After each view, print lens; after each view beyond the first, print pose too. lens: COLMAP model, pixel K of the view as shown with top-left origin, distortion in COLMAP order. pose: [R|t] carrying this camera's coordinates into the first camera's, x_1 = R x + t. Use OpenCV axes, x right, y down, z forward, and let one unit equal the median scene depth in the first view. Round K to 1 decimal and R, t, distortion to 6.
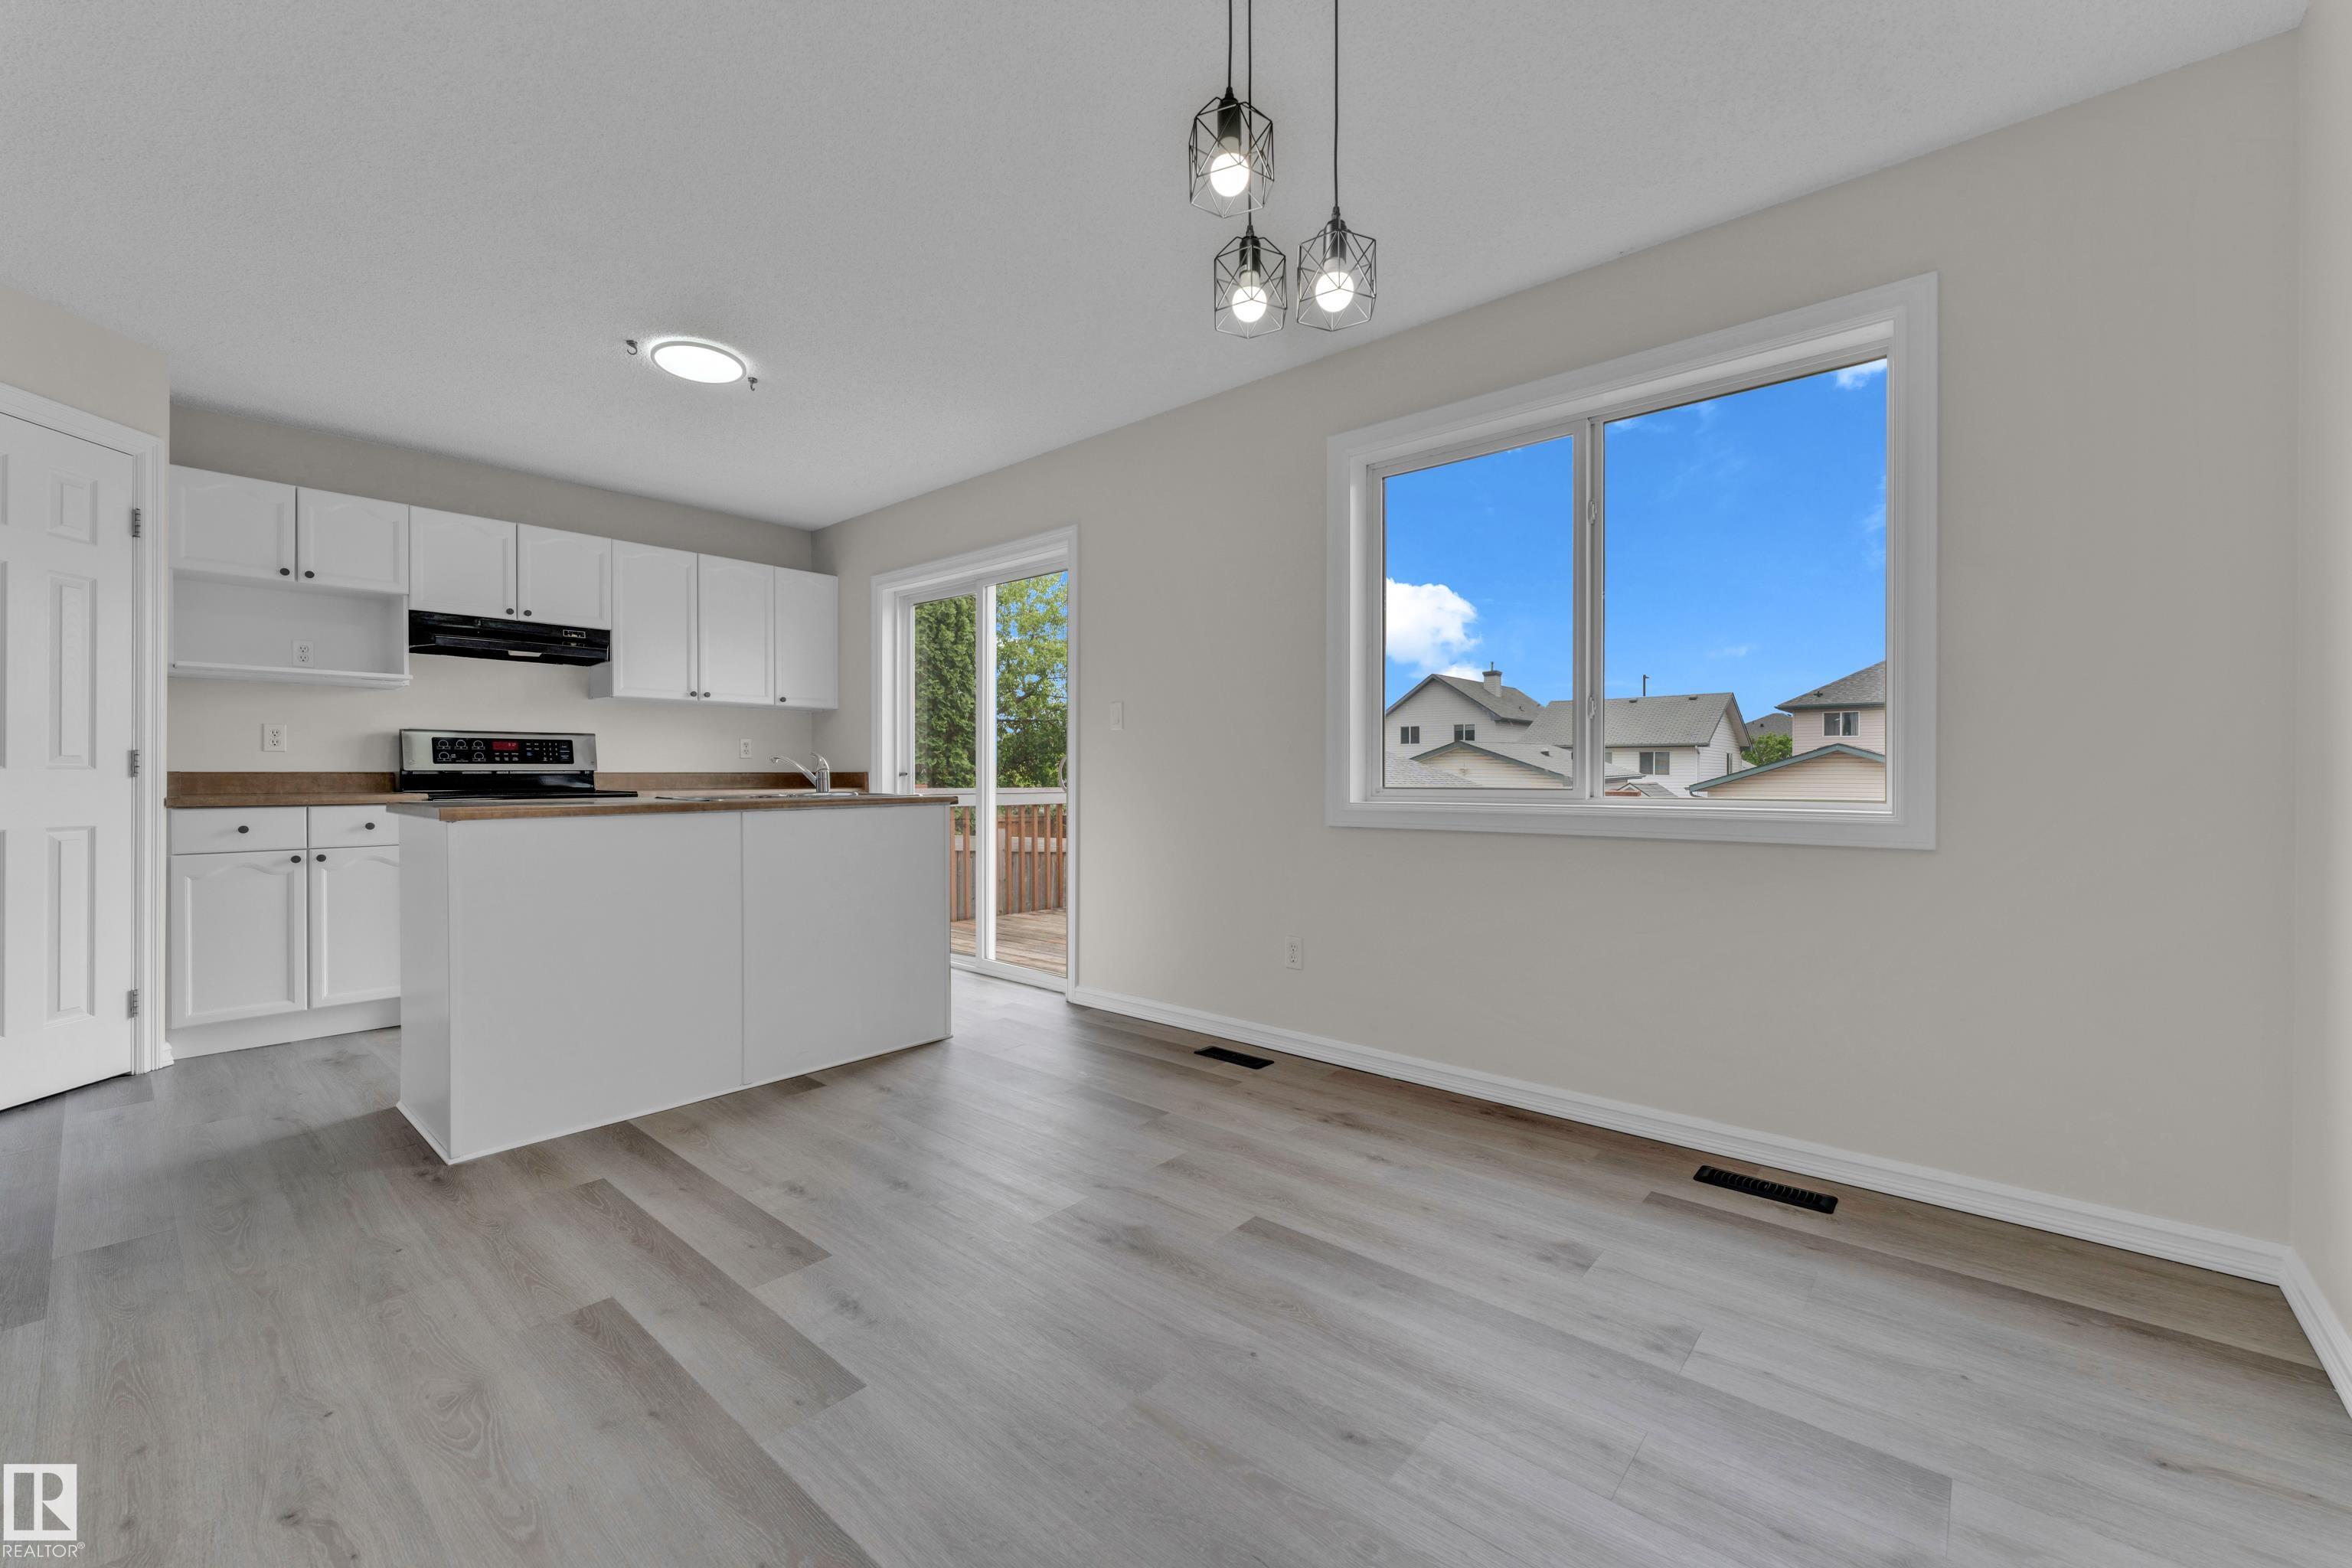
lens RADIAL K [[945.3, 0, 1156.8], [0, 945.3, 778.2], [0, 0, 1]] dist [-0.001320, 0.002156]
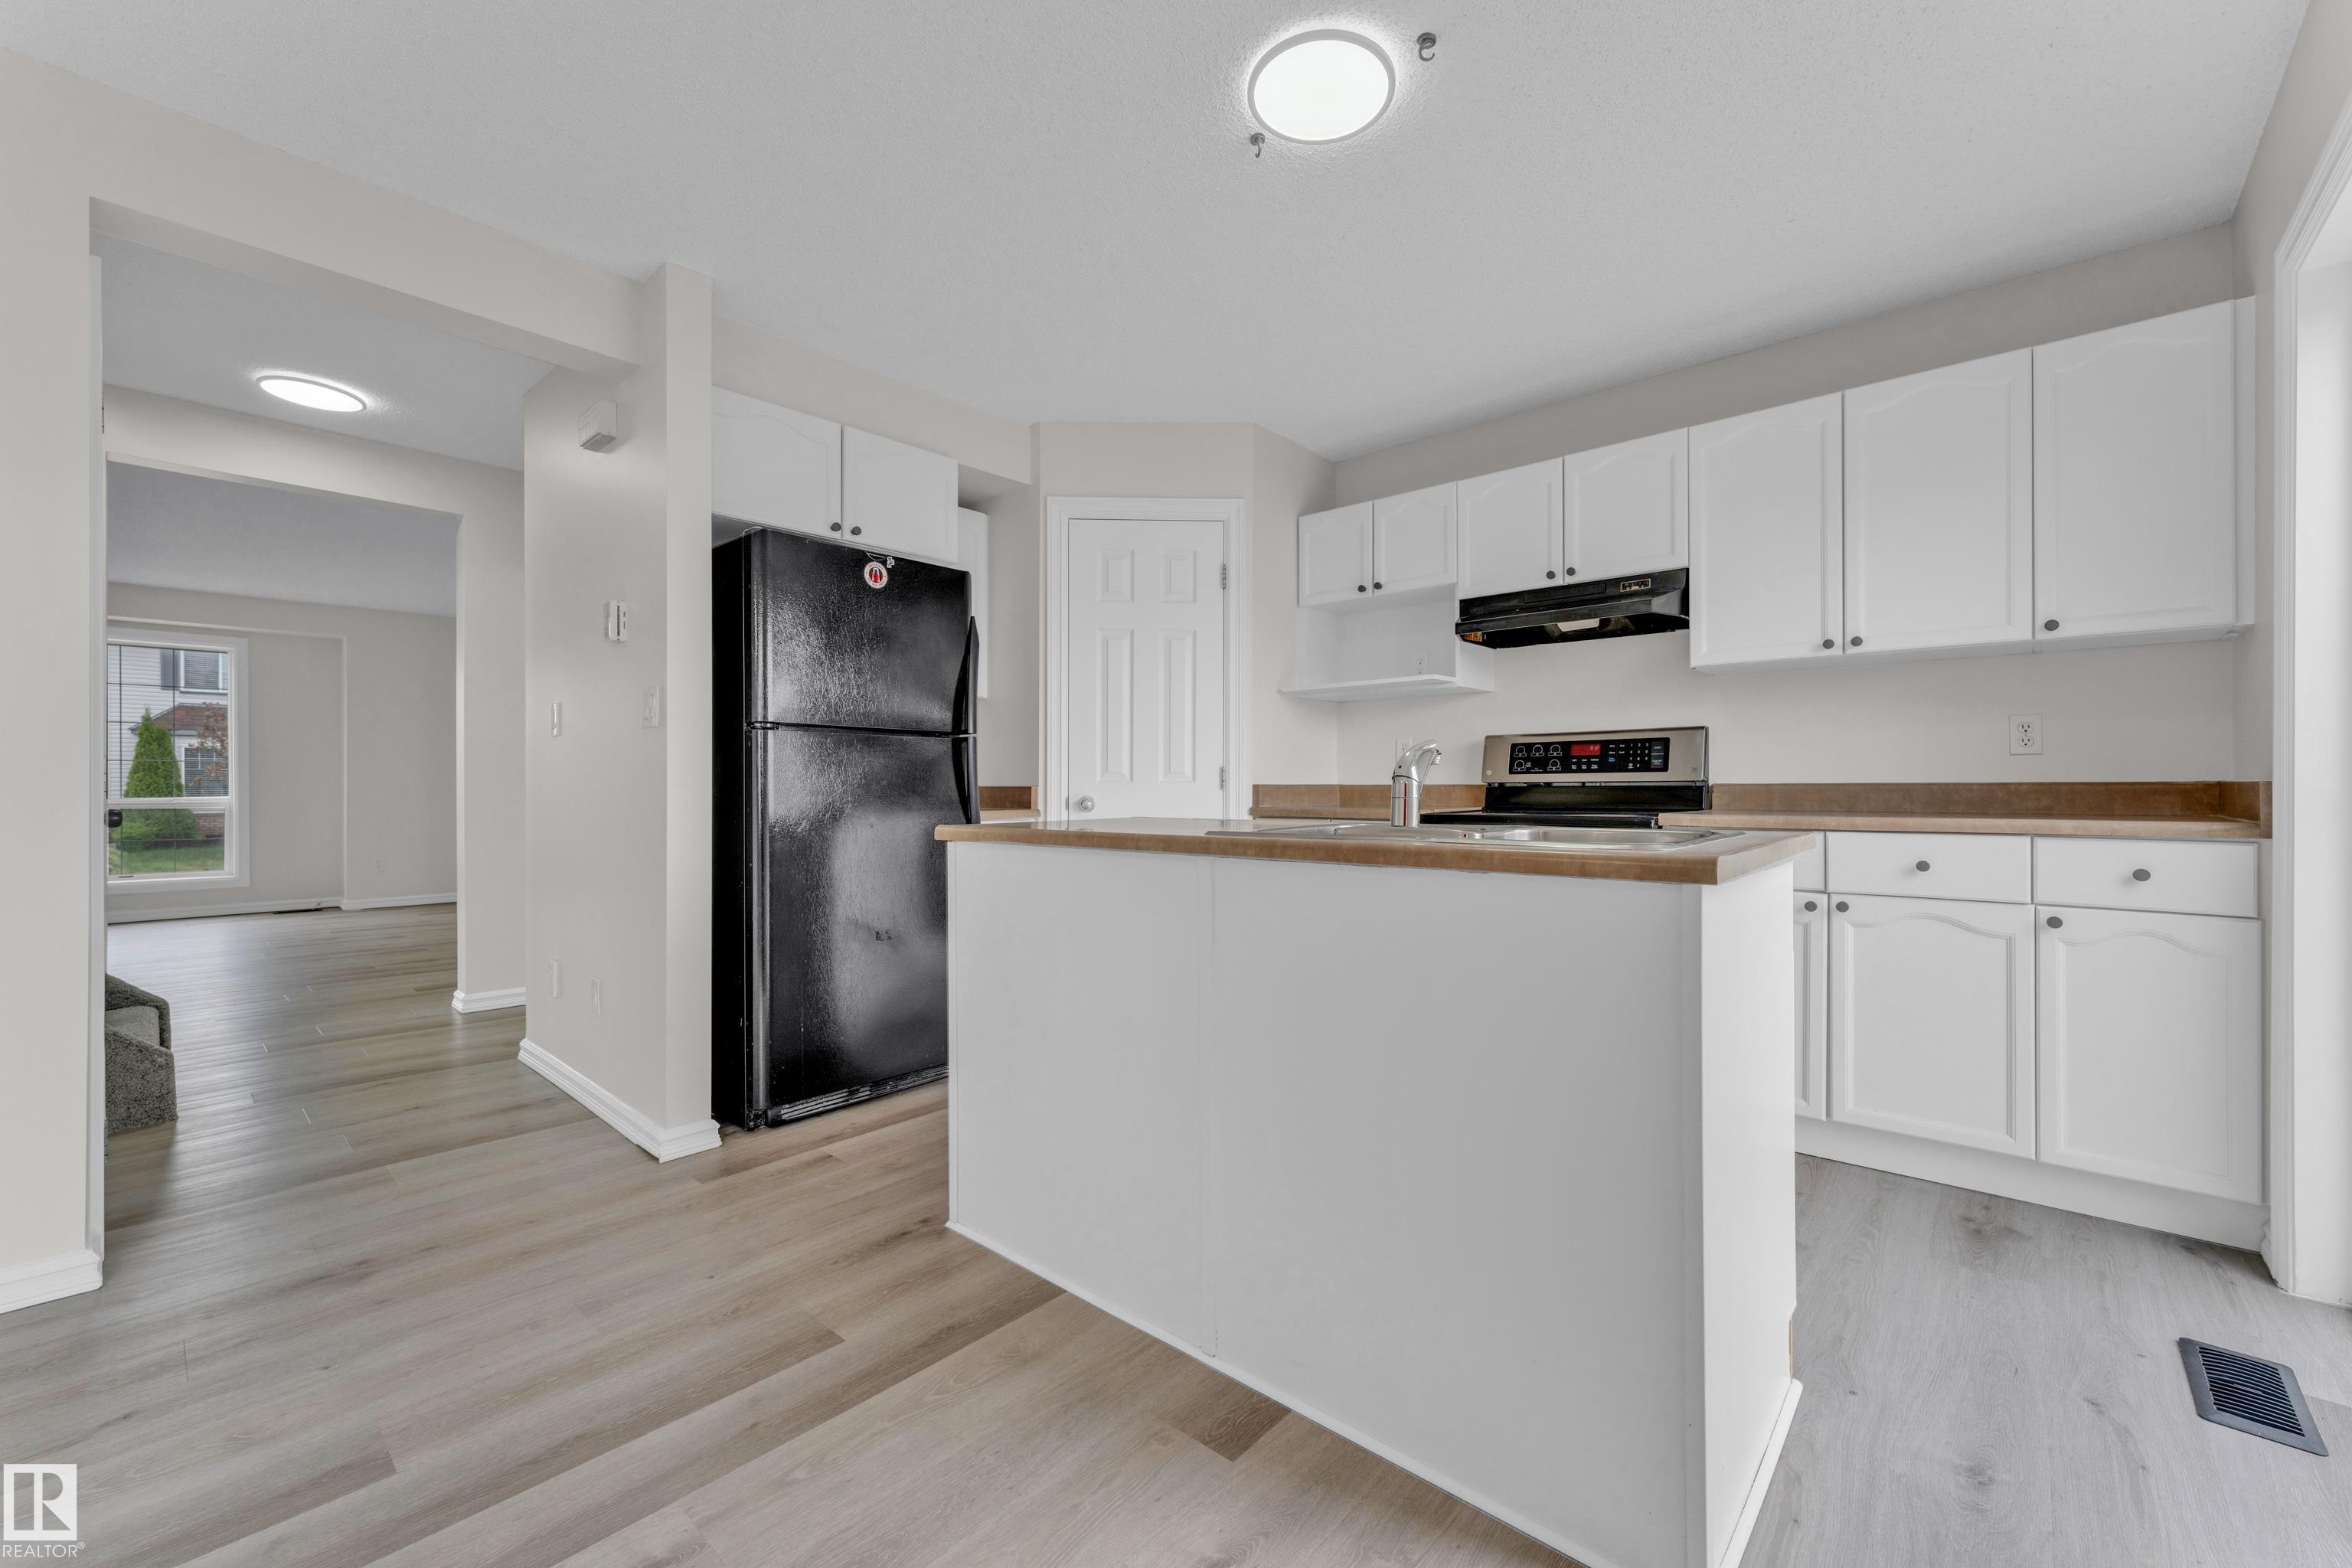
lens RADIAL K [[945.3, 0, 1187.2], [0, 945.3, 781.6], [0, 0, 1]] dist [-0.001320, 0.002156]
pose [[0.005810, -0.004195, -0.999974, 0.097789], [-0.002123, 0.999989, -0.004207, -0.005138], [0.999981, 0.002148, 0.005801, 0.819841]]
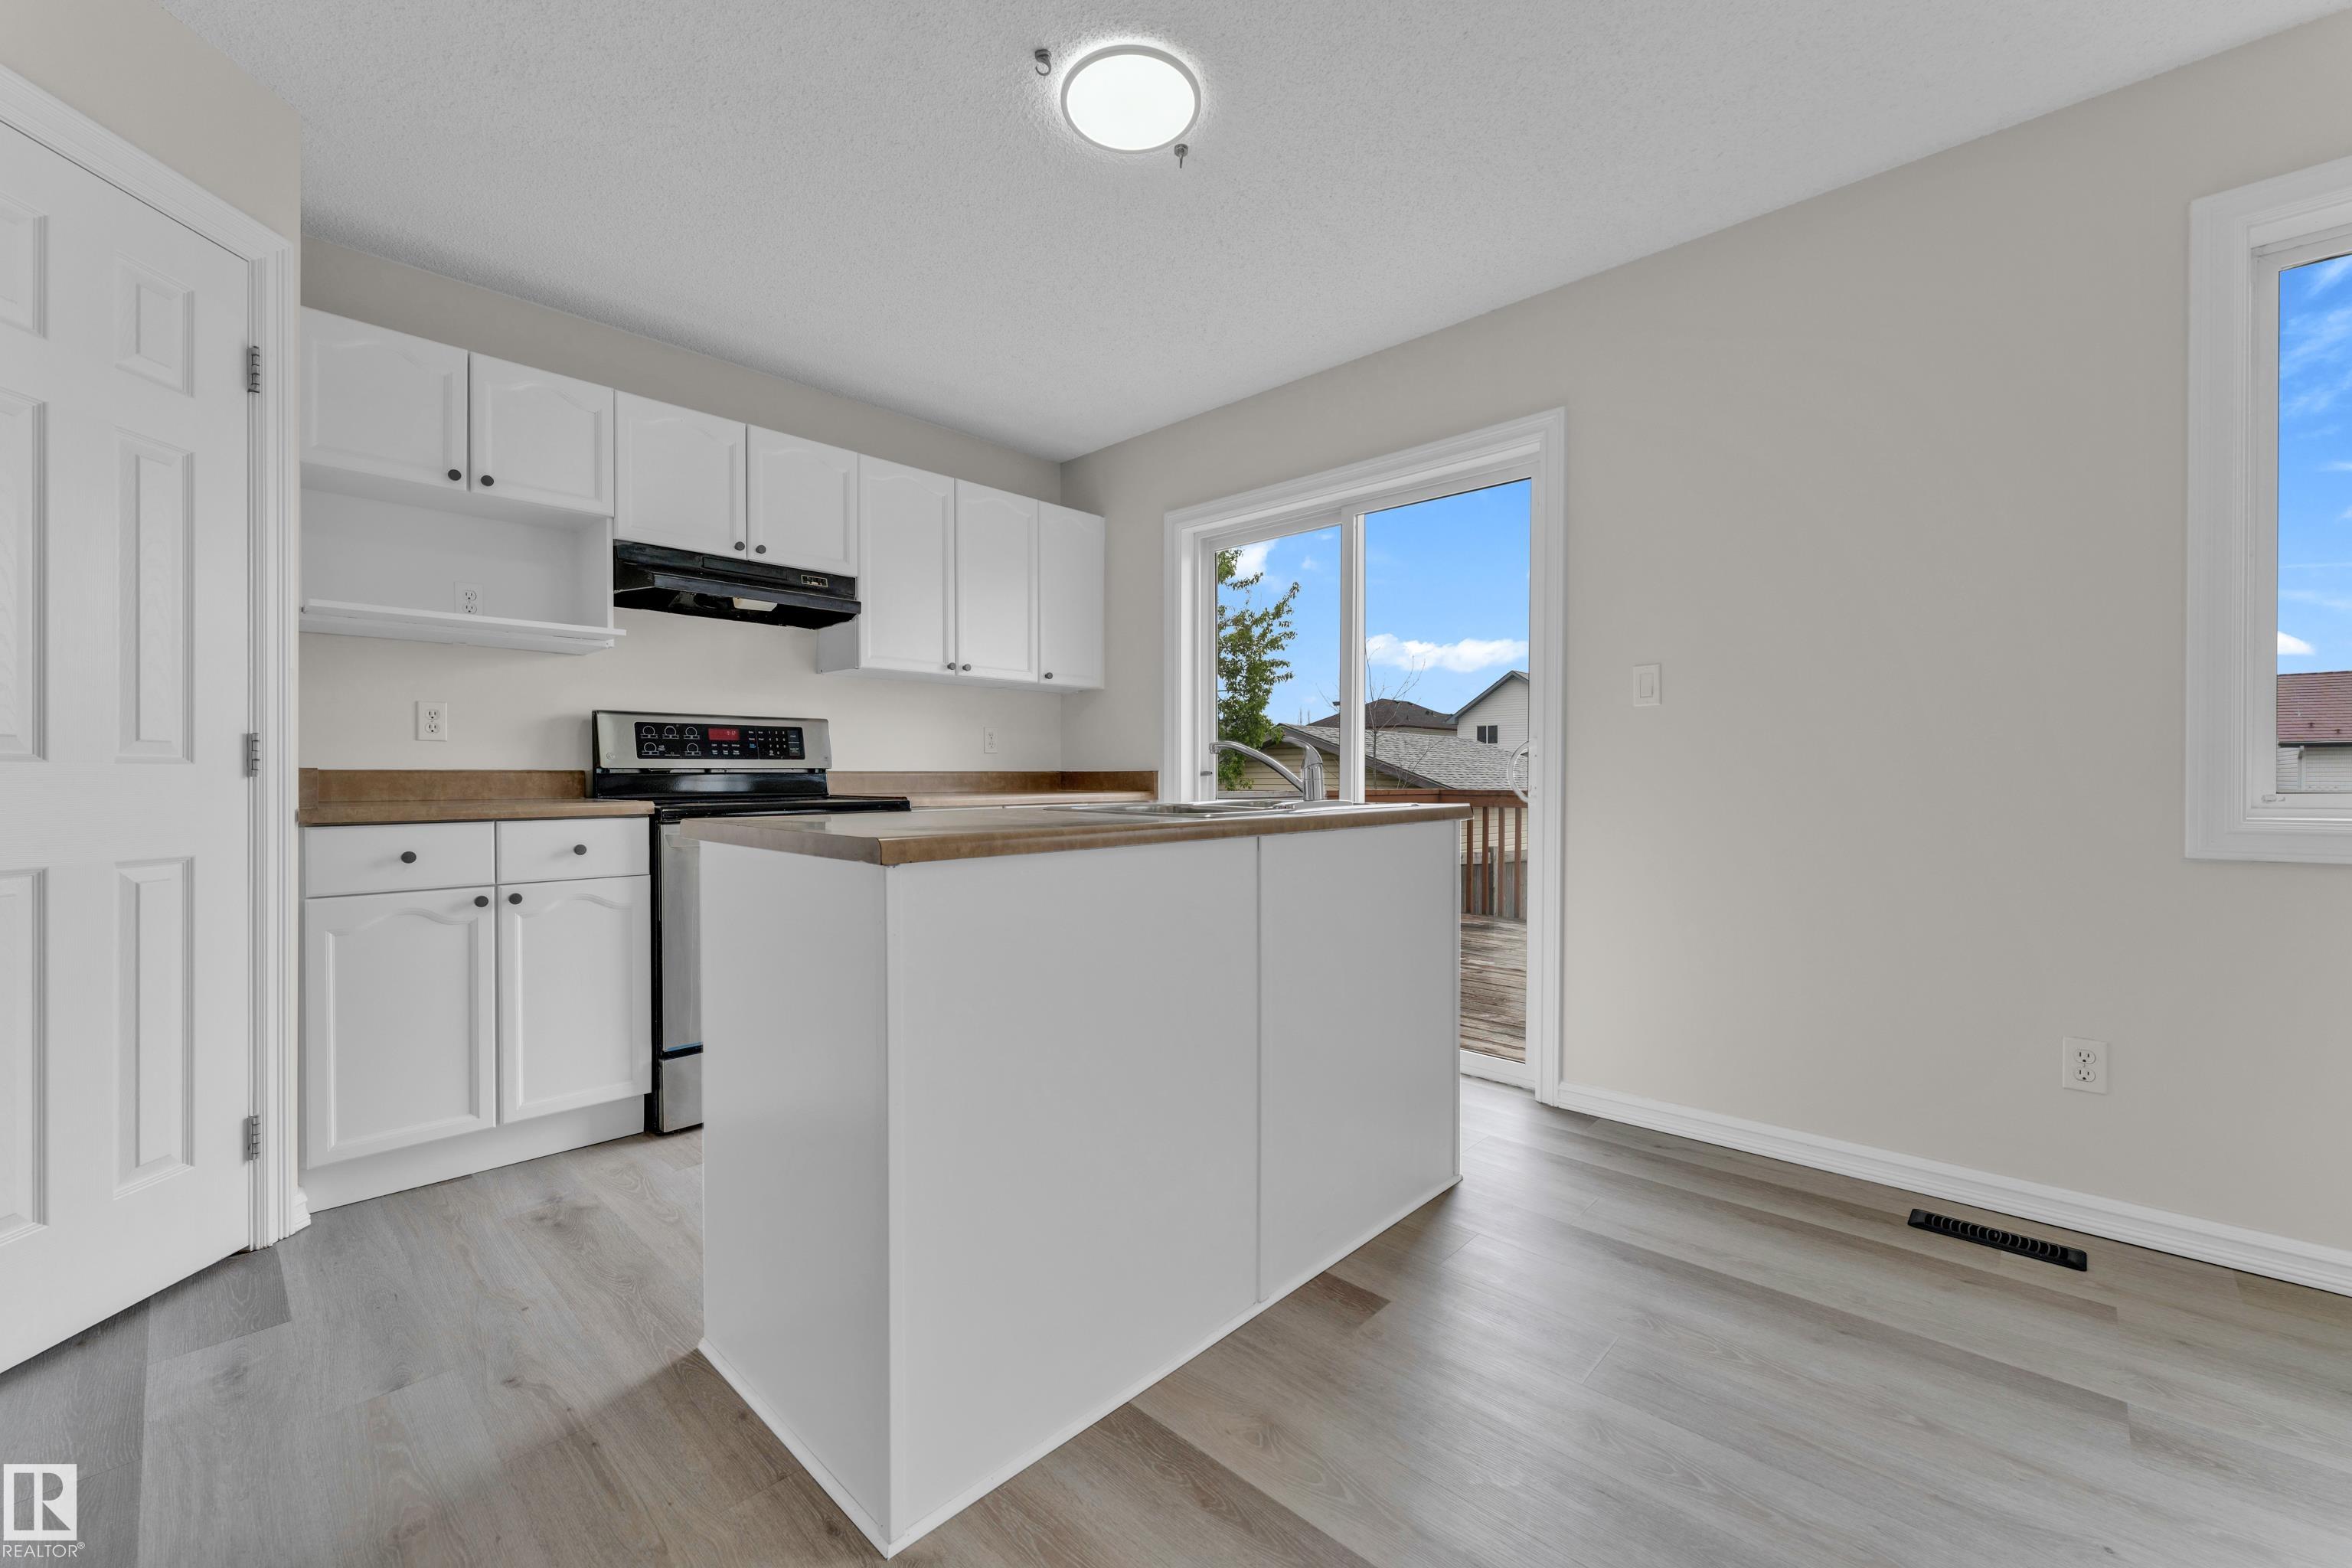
lens RADIAL K [[945.3, 0, 1162.7], [0, 945.3, 783.1], [0, 0, 1]] dist [-0.001320, 0.002156]
pose [[0.999280, -0.000667, -0.037922, -0.393895], [0.000818, 0.999992, 0.003974, 0.000981], [0.037920, -0.004002, 0.999273, 0.344688]]
